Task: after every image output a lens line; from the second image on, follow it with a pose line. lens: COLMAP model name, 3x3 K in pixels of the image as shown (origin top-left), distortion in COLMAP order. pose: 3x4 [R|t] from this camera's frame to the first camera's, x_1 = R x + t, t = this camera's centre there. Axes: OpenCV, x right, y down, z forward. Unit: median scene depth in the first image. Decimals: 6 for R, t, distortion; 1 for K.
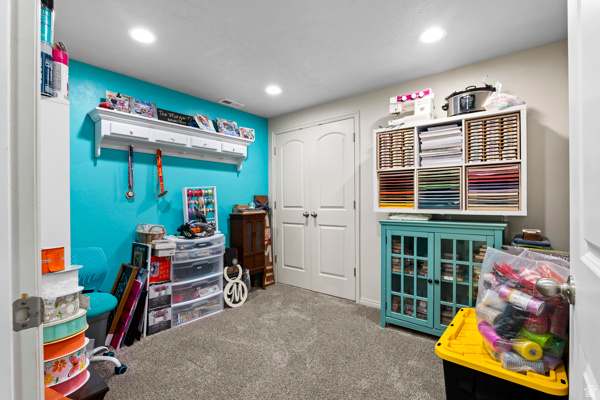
lens RADIAL K [[280.6, 0, 300.9], [0, 280.6, 201.8], [0, 0, 1]] dist [-0.020615, 0.003001]
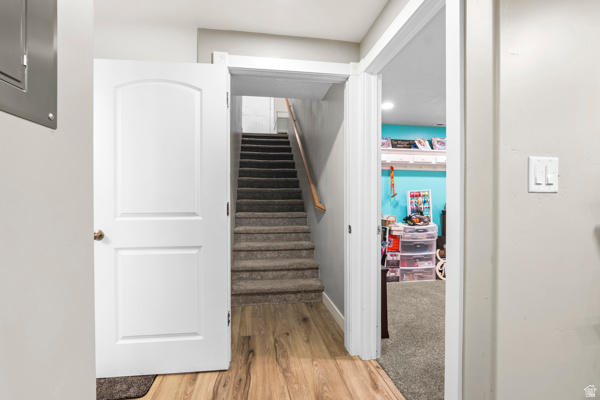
lens RADIAL K [[280.6, 0, 299.4], [0, 280.6, 199.2], [0, 0, 1]] dist [-0.020615, 0.003001]
pose [[0.744322, 0.006512, -0.667789, 0.136455], [-0.009541, 0.999954, -0.000883, -0.000579], [0.667753, 0.007028, 0.744350, -0.467250]]
